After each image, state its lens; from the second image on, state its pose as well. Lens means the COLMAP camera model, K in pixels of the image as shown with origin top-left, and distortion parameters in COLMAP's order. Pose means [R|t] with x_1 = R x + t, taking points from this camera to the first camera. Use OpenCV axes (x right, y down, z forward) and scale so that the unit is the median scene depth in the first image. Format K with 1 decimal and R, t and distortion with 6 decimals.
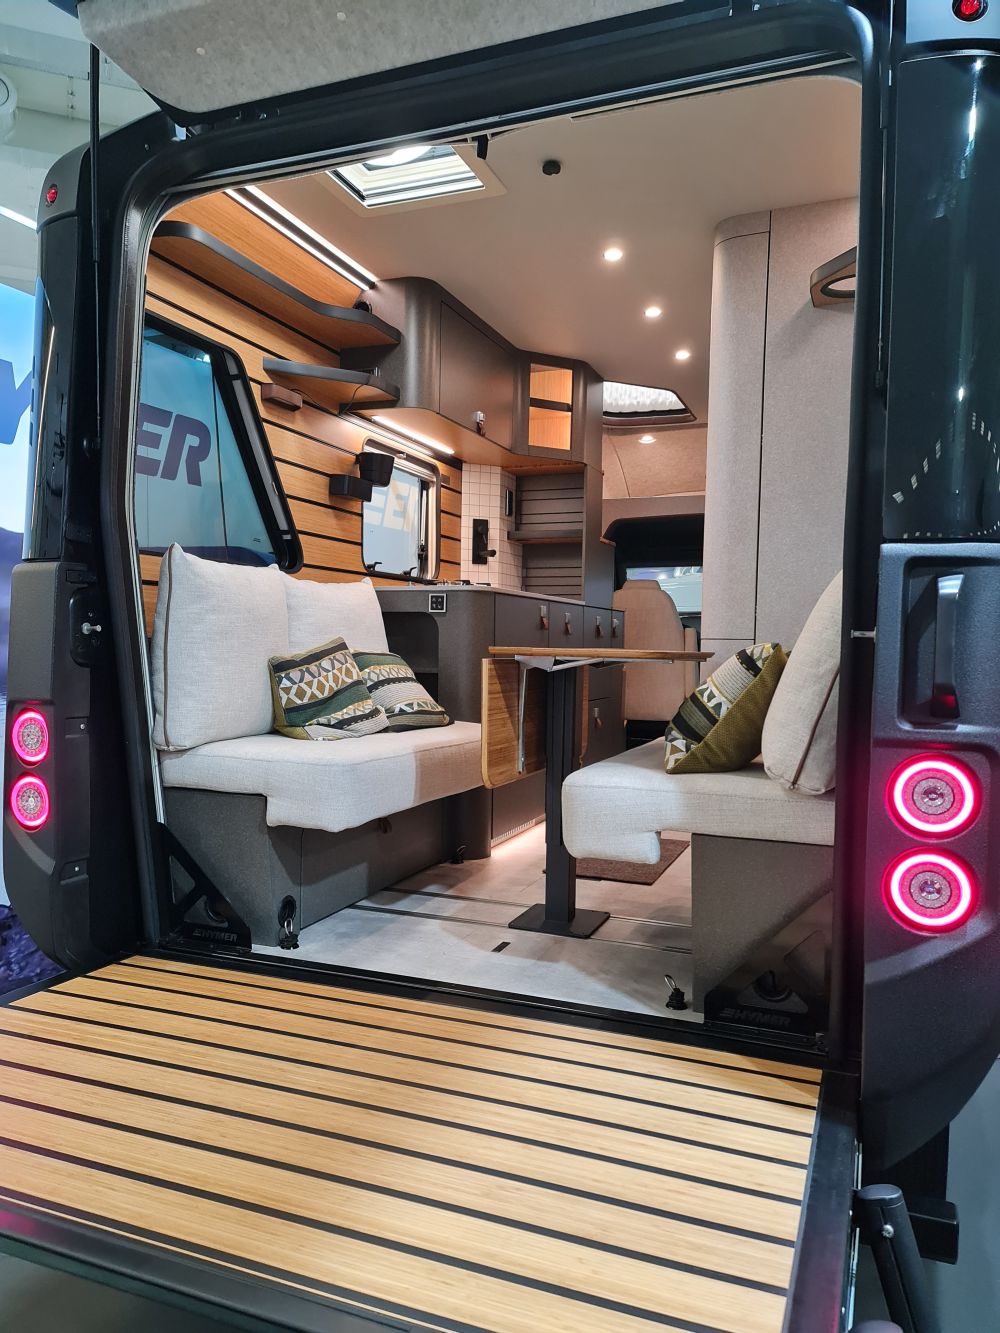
lens RADIAL K [[972.4, 0, 488.3], [0, 972.4, 673.9], [0, 0, 1]] dist [0.072445, -0.061385]
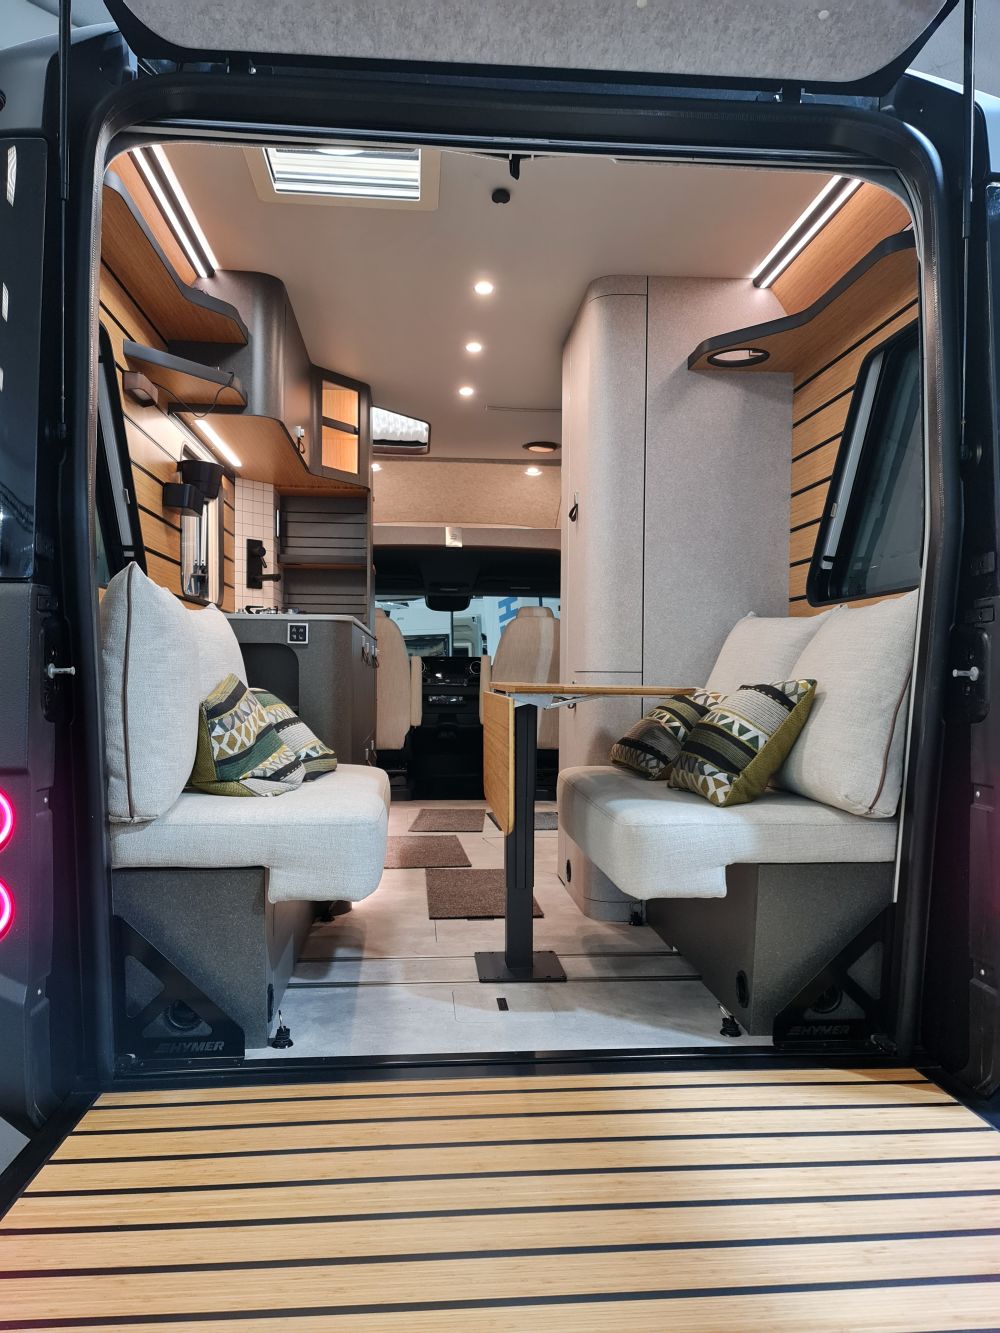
lens RADIAL K [[972.4, 0, 495.2], [0, 972.4, 667.8], [0, 0, 1]] dist [0.072445, -0.061385]
pose [[0.892497, -0.008733, 0.450969, -0.413139], [0.022113, 0.999457, -0.024408, -0.020723], [-0.450511, 0.031756, 0.892206, 0.151649]]
